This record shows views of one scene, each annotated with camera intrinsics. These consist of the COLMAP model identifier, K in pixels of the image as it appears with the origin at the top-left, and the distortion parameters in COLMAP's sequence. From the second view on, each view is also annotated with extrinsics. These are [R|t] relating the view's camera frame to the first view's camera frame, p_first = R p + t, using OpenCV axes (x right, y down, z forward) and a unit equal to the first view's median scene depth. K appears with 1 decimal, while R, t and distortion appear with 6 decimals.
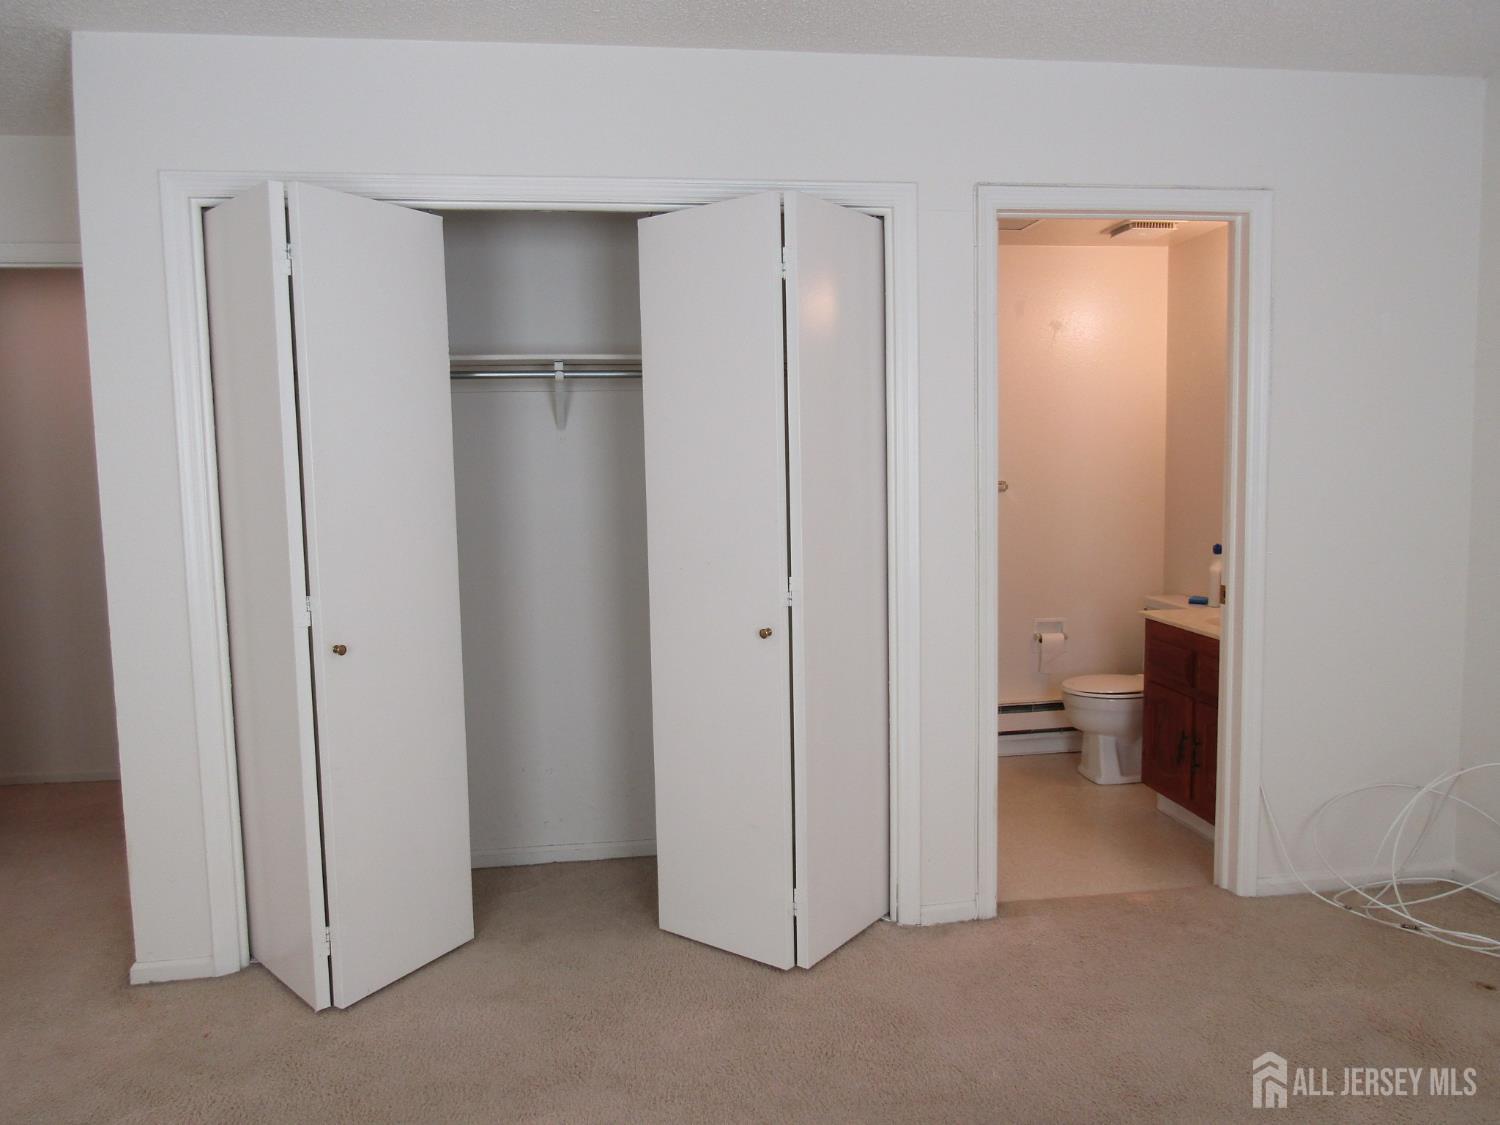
lens RADIAL K [[1069.0, 0, 750.0], [0, 1069.0, 562.5], [0, 0, 1]] dist [-0.020631, -0.001417]
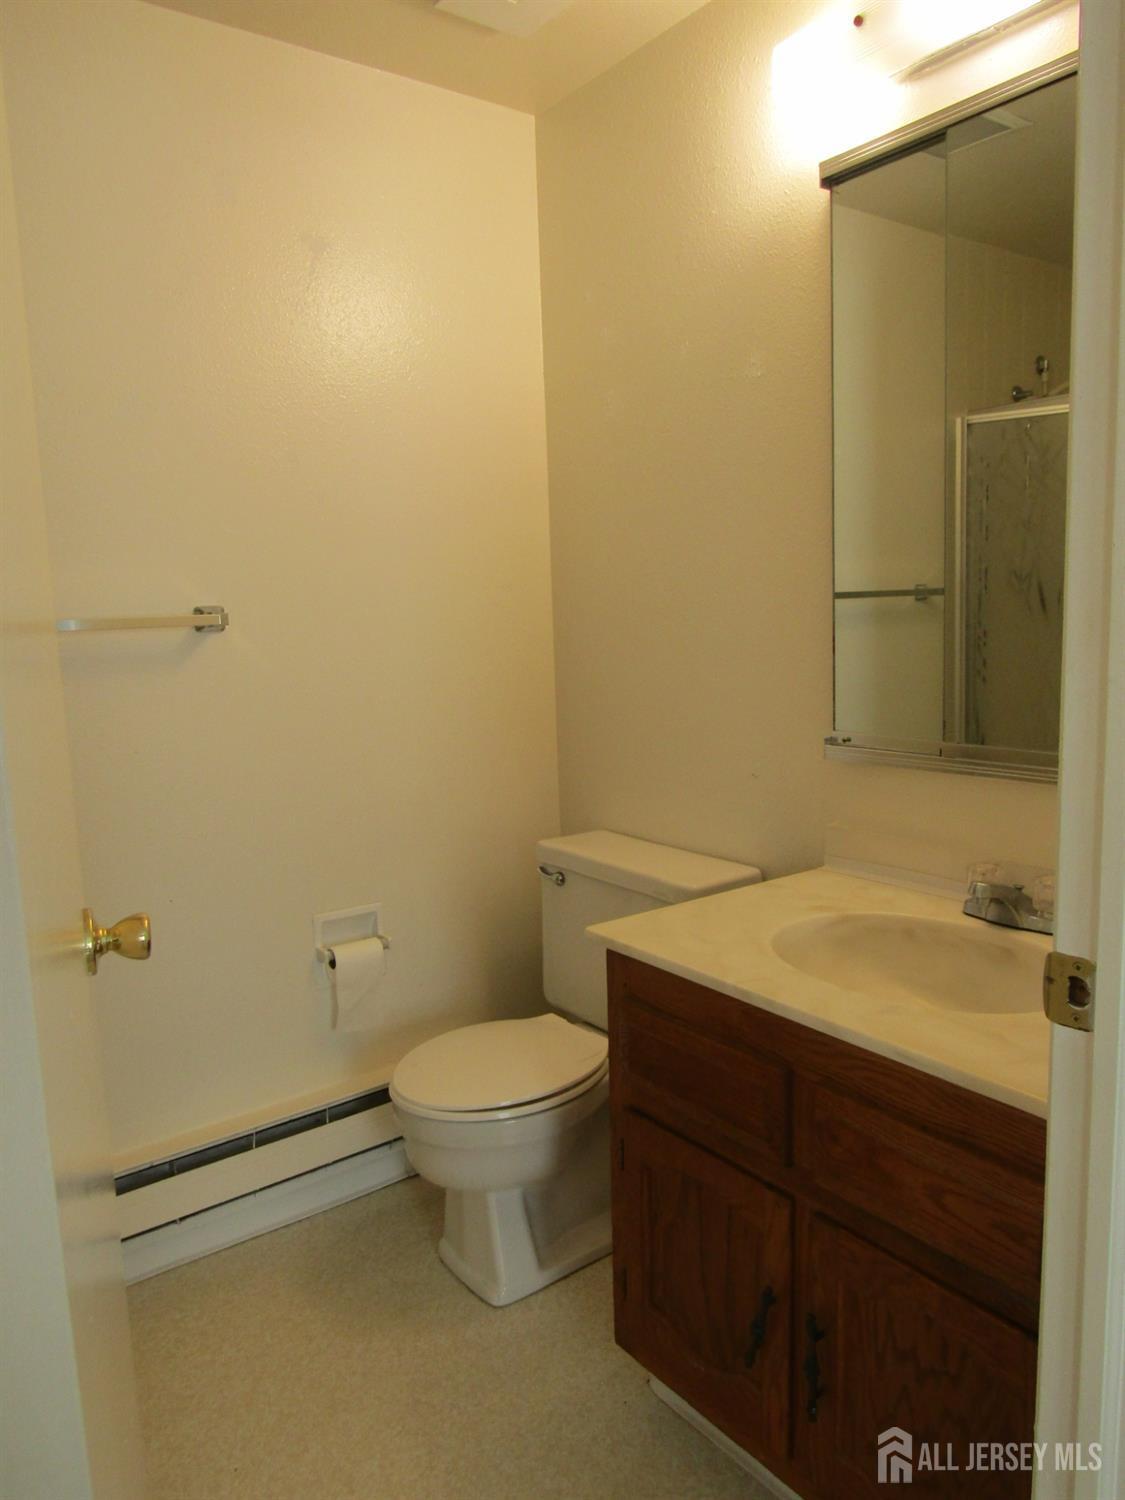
lens RADIAL K [[1069.0, 0, 562.5], [0, 1069.0, 750.0], [0, 0, 1]] dist [-0.020631, -0.001417]
pose [[0.875720, -0.079131, 0.476290, 0.160987], [0.064011, 0.996798, 0.047917, -0.032939], [-0.478557, -0.011474, 0.877982, 0.600150]]
